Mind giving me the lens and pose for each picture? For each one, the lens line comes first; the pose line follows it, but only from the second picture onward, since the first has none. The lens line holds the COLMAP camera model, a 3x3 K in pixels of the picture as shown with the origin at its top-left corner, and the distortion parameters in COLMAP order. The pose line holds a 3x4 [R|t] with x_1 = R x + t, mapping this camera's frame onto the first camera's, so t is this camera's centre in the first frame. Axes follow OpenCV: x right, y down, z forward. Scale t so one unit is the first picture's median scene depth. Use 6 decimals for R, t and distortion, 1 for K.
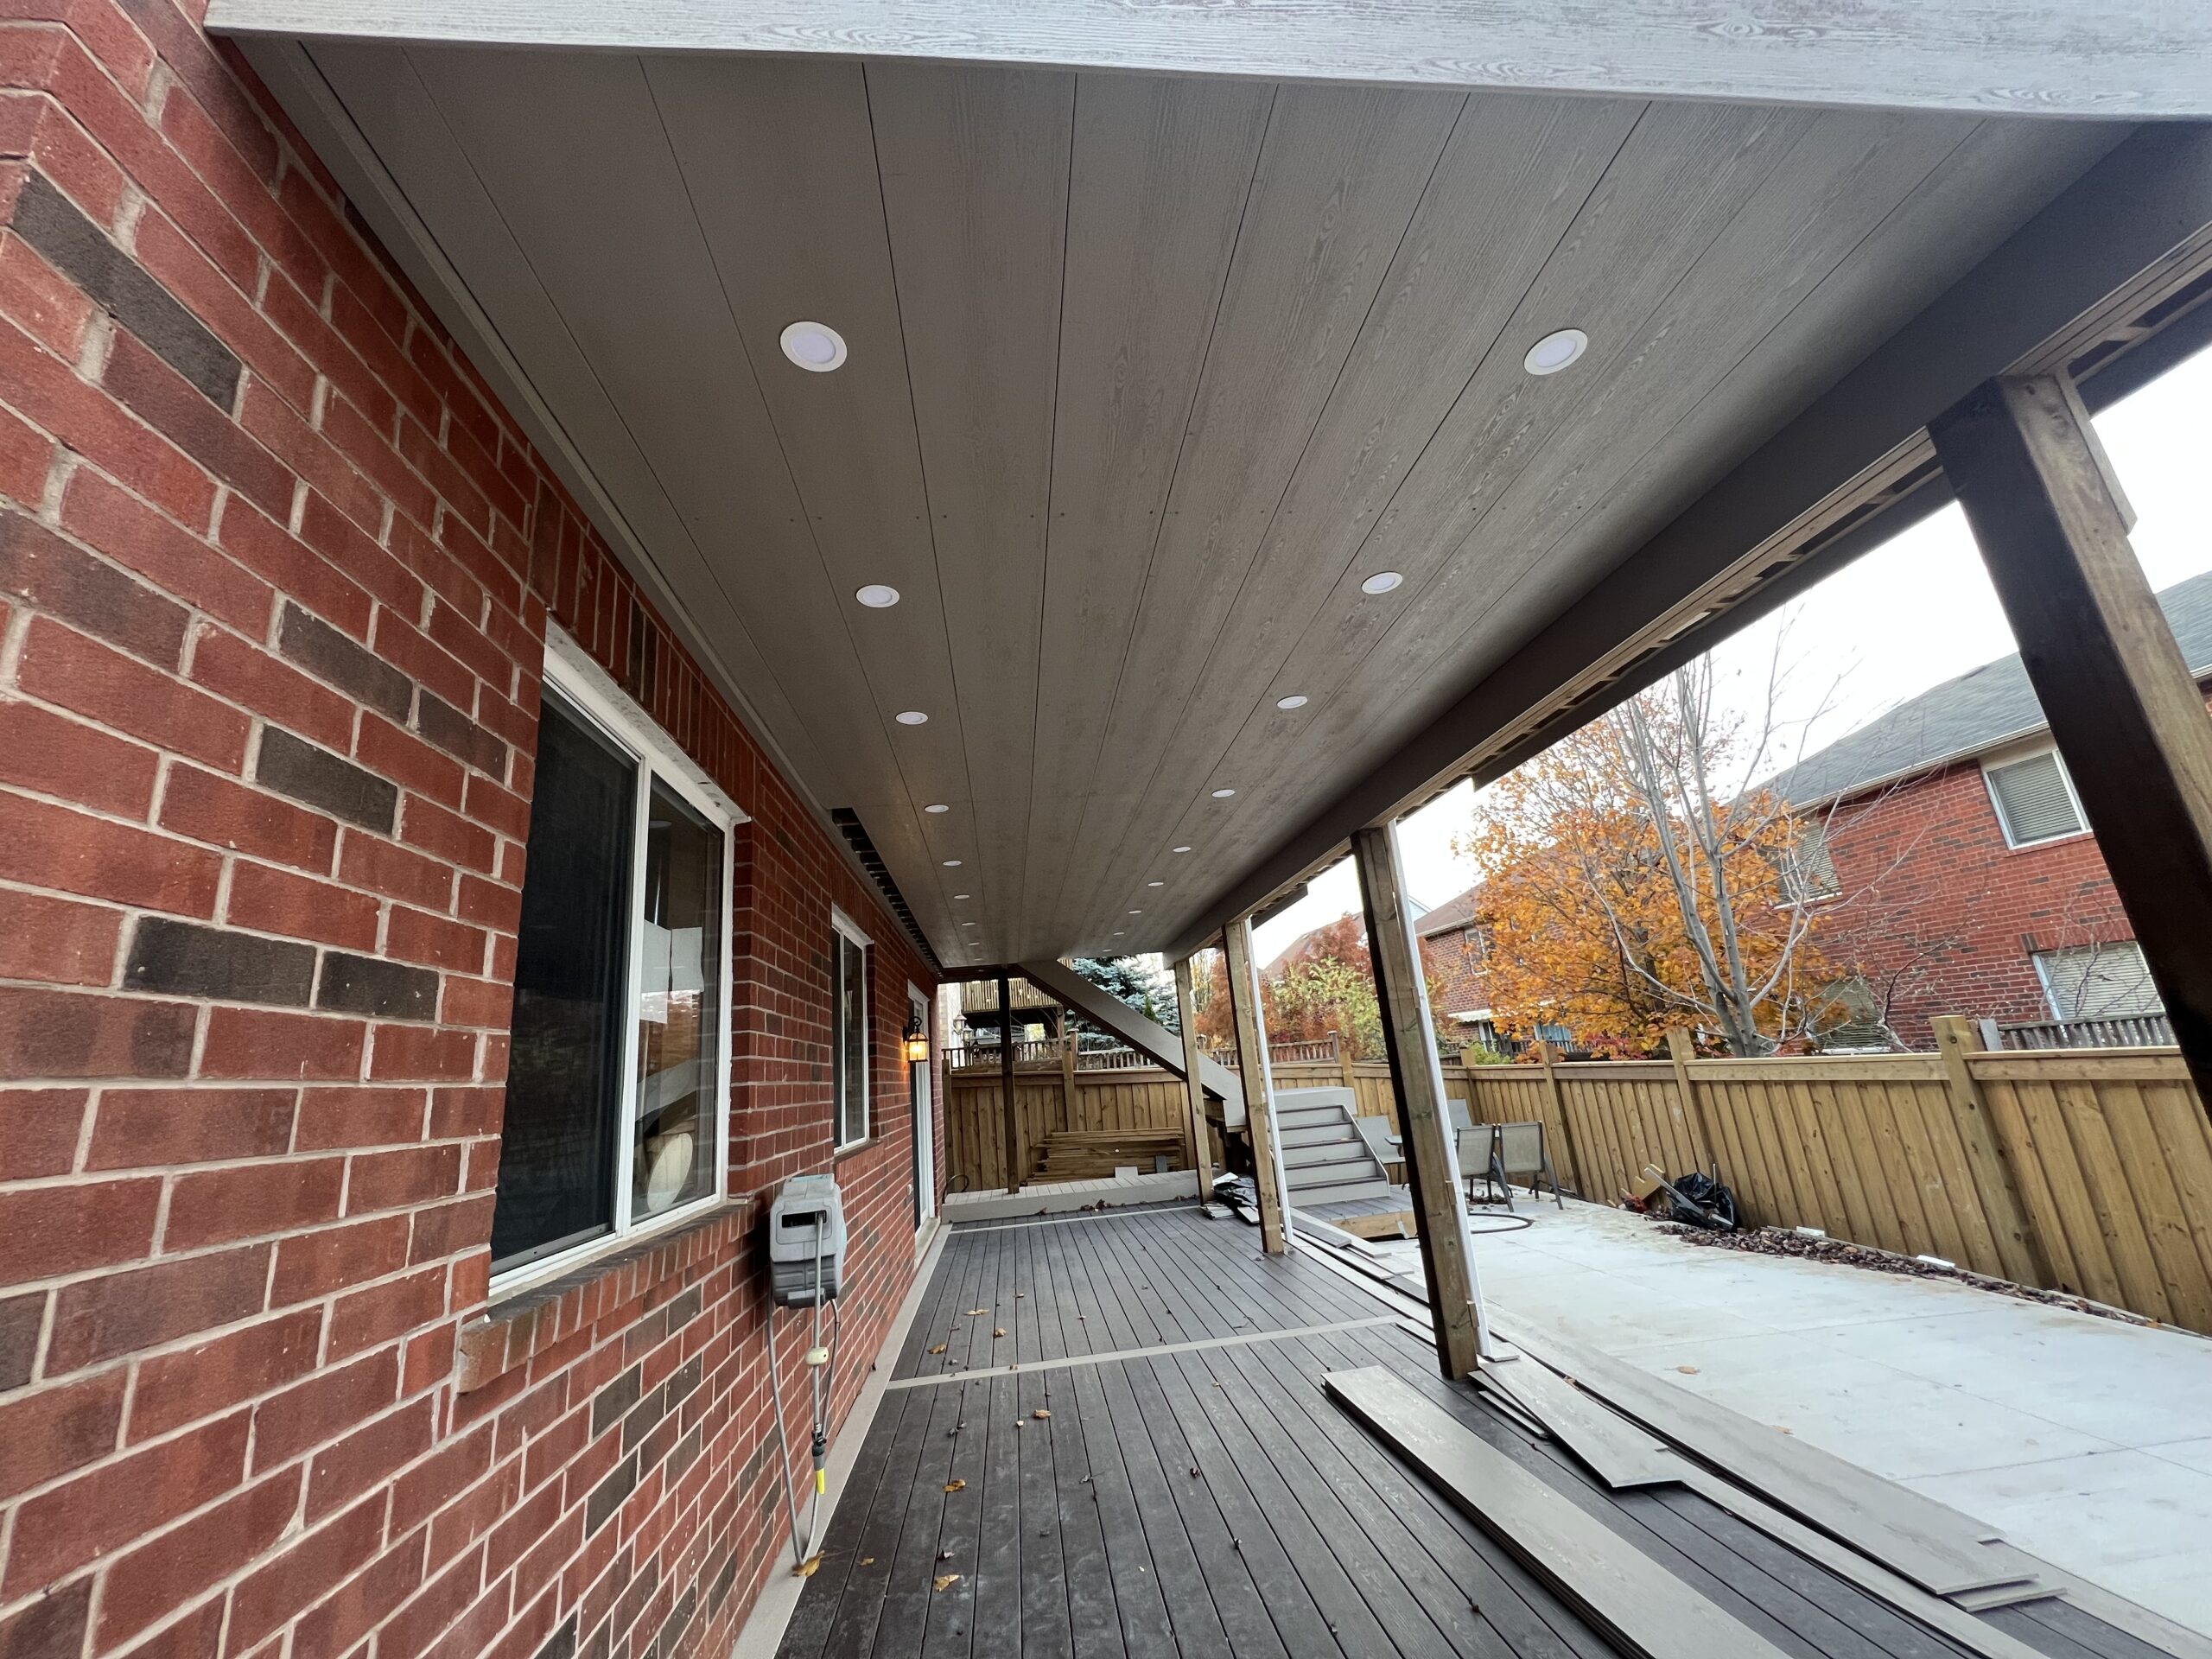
lens RADIAL K [[884.9, 0, 1104.8], [0, 884.9, 825.0], [0, 0, 1]] dist [-0.000059, -0.000174]
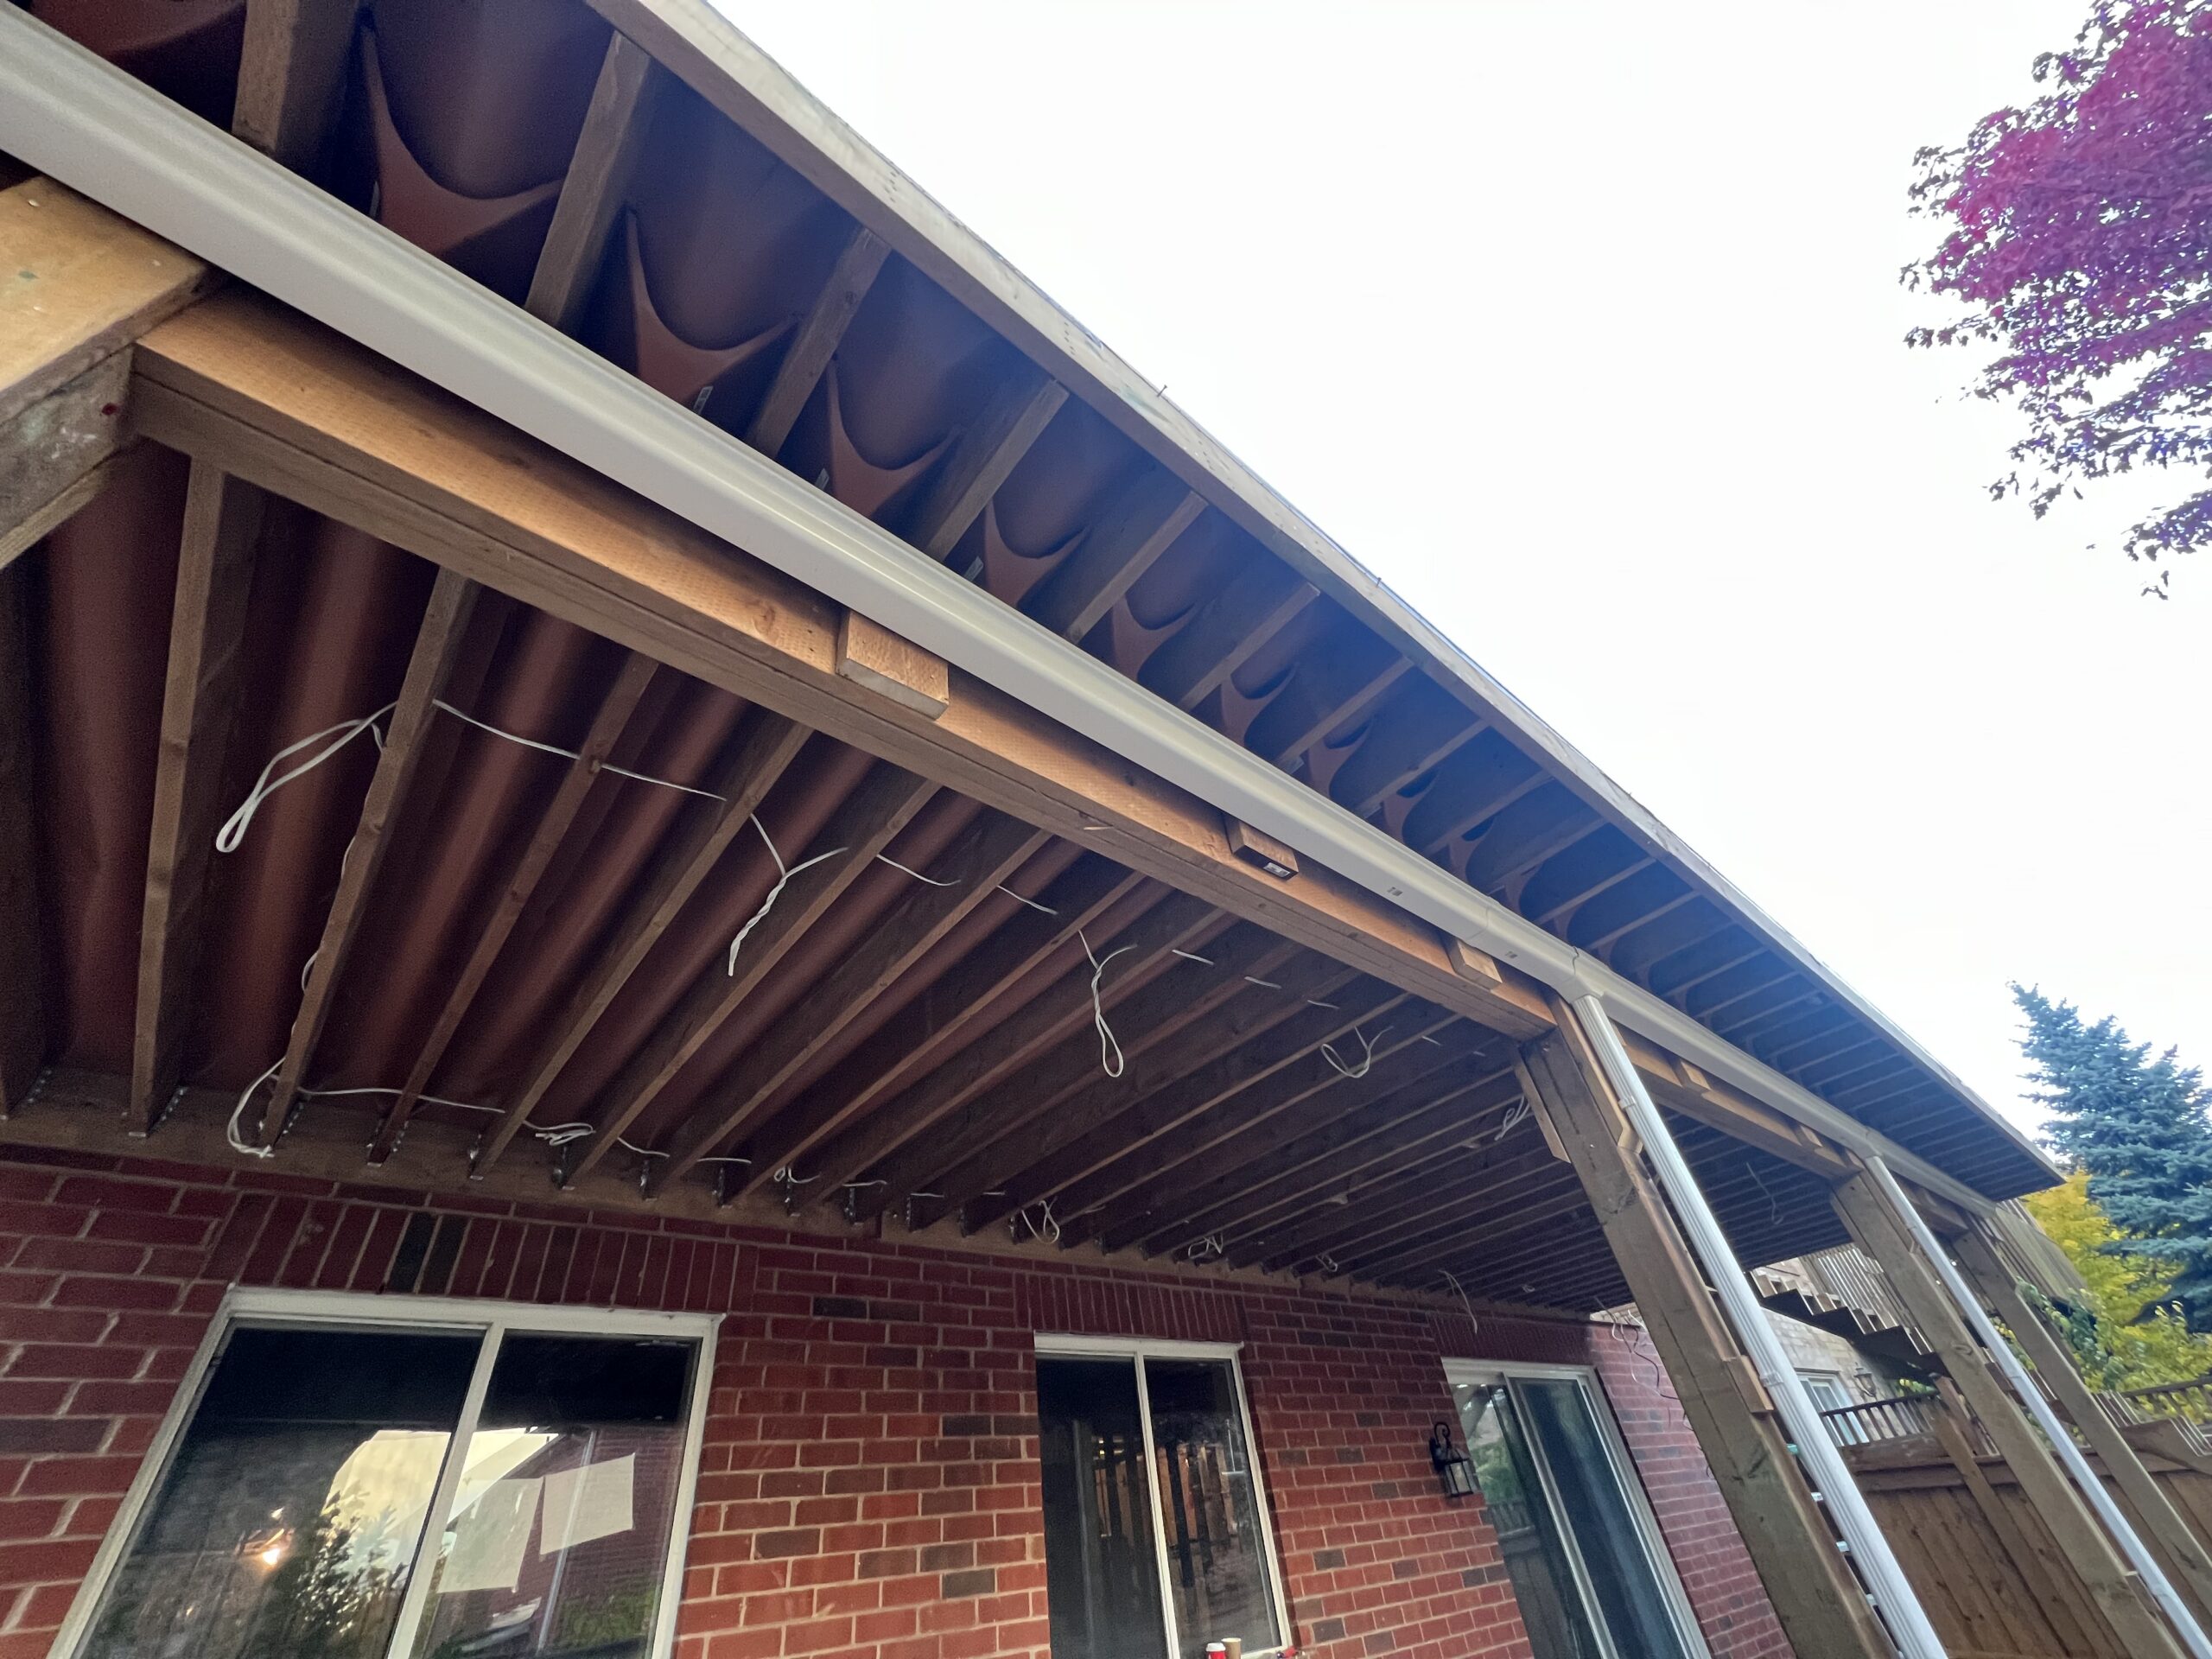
lens RADIAL K [[884.9, 0, 1113.7], [0, 884.9, 823.8], [0, 0, 1]] dist [-0.000059, -0.000174]
pose [[0.570007, -0.522447, -0.634146, 0.687811], [0.280013, 0.849123, -0.447866, 0.076900], [0.772454, 0.077717, 0.630297, 0.516973]]
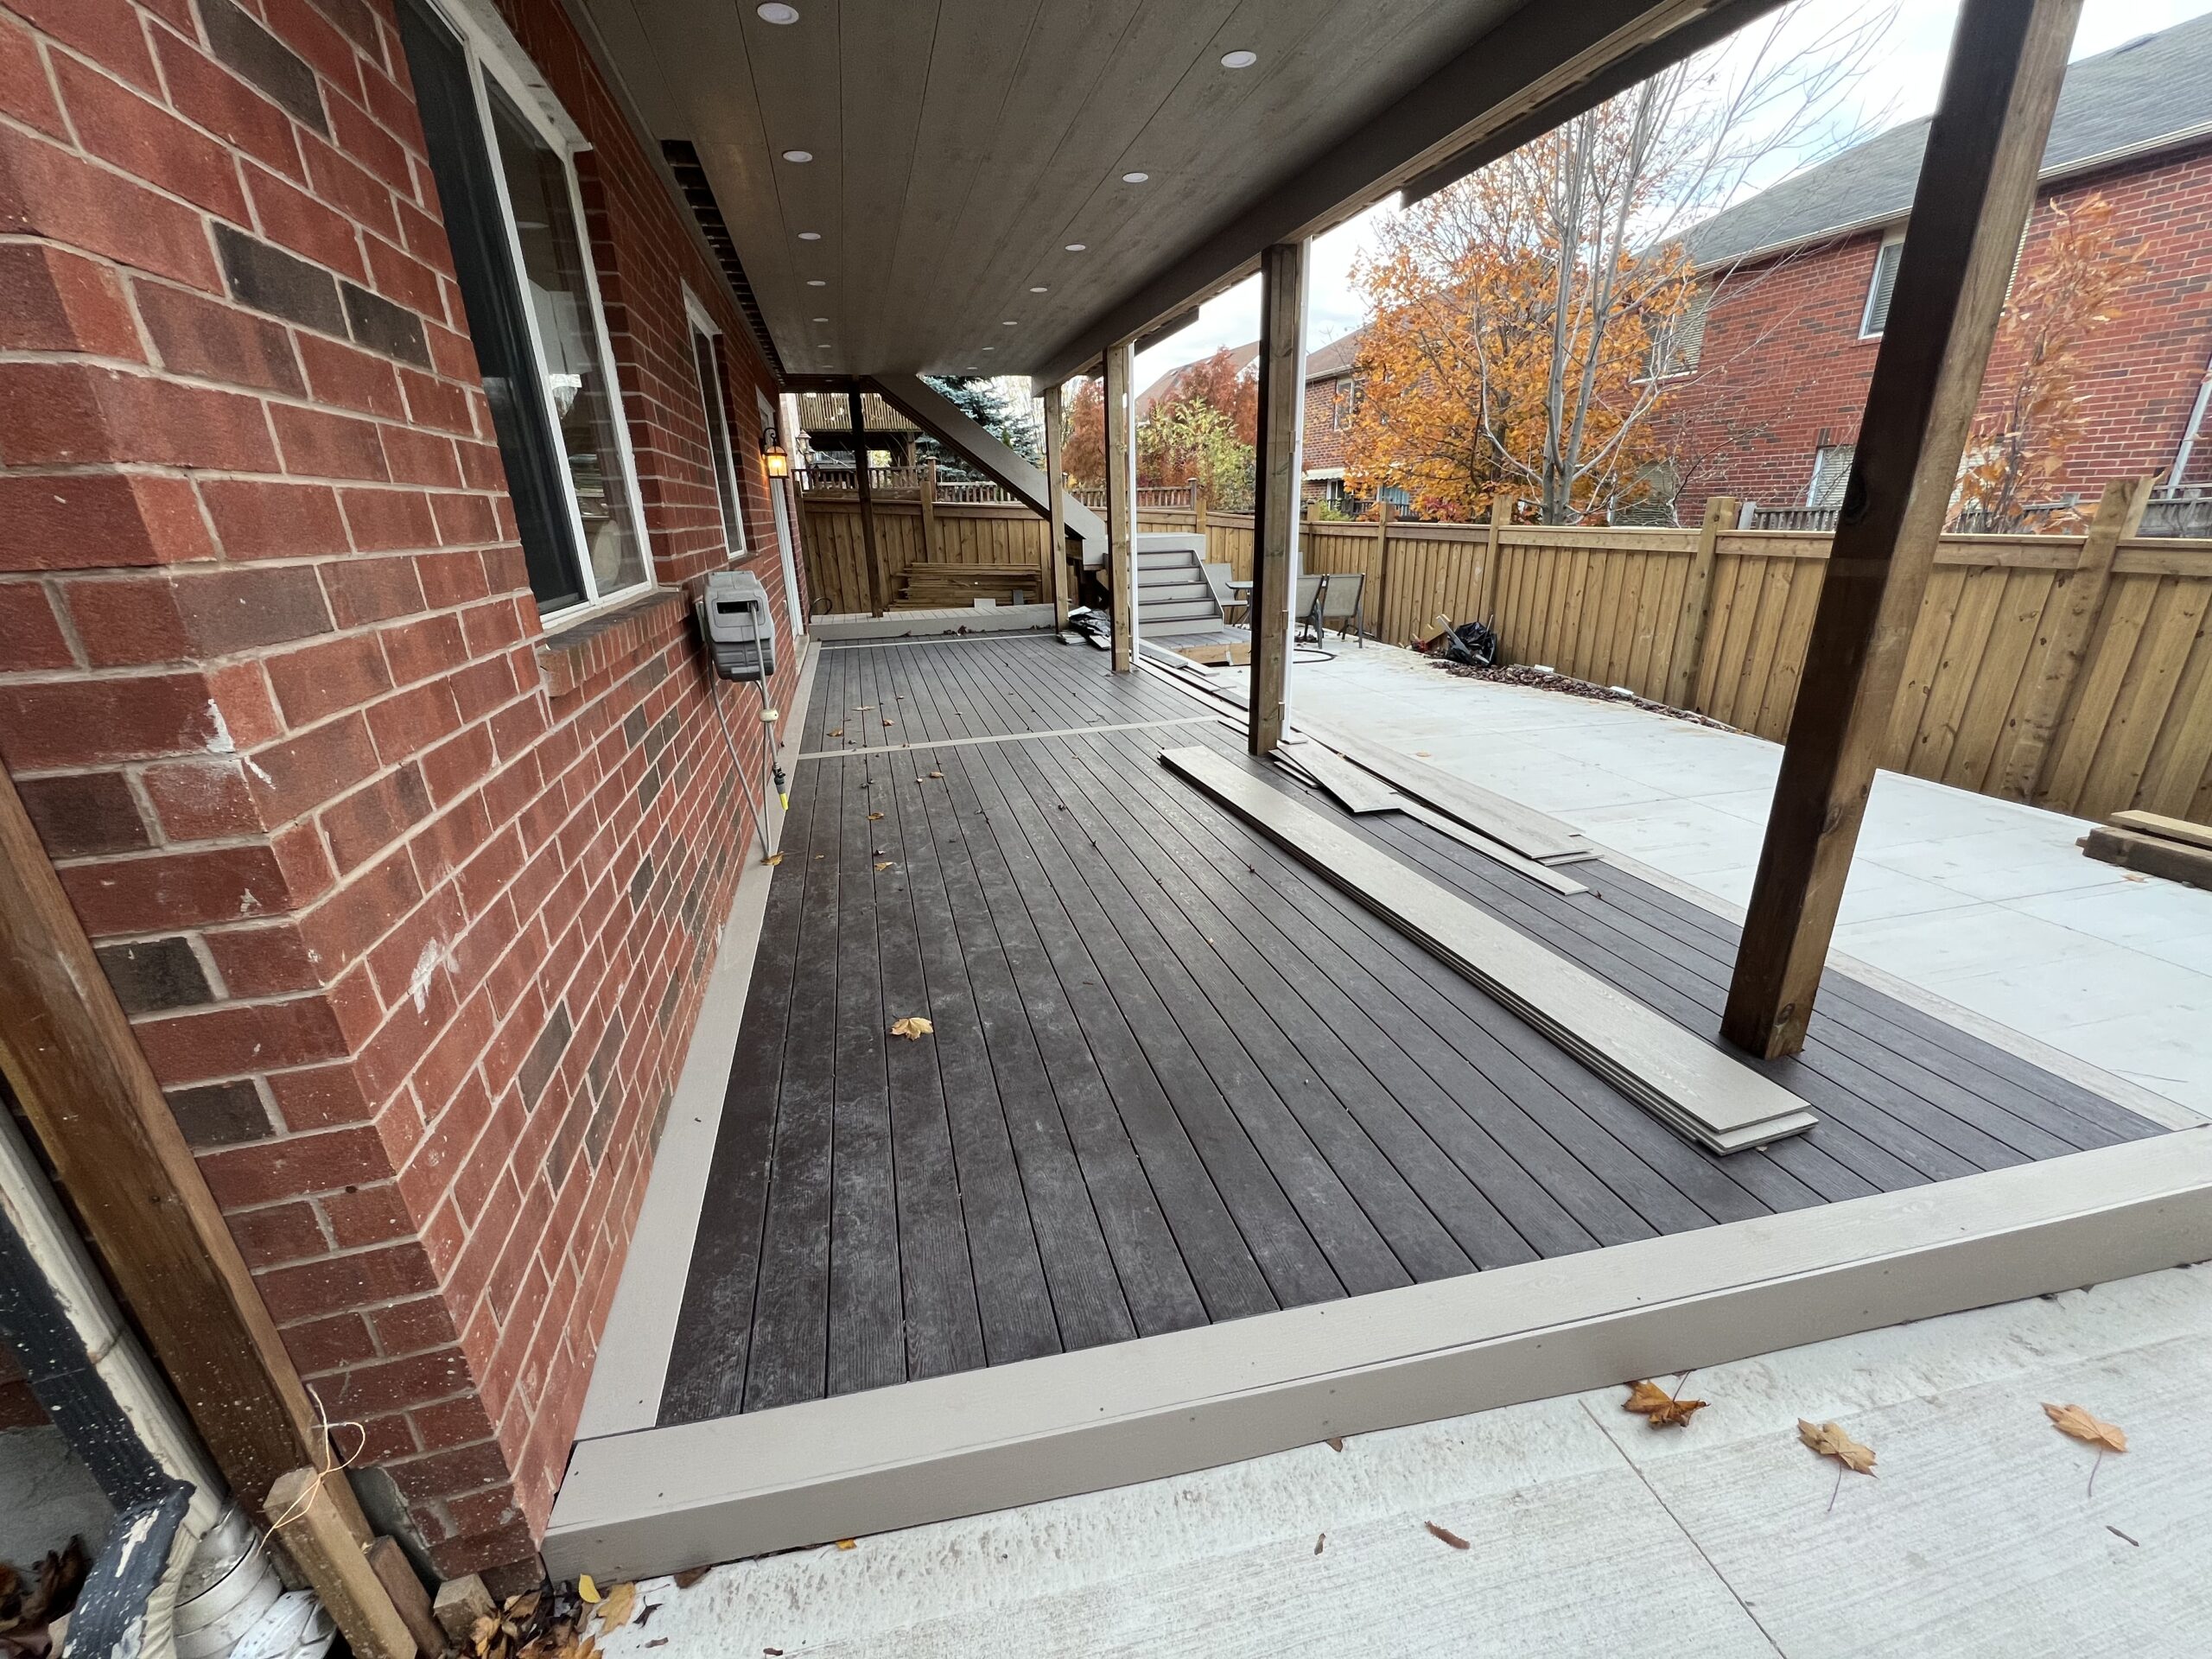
lens RADIAL K [[884.9, 0, 1107.5], [0, 884.9, 829.1], [0, 0, 1]] dist [-0.000059, -0.000174]
pose [[0.984115, -0.001461, 0.177525, -0.057333], [-0.100897, 0.818167, 0.566058, -0.001040], [-0.146072, -0.574978, 0.805024, -0.085430]]
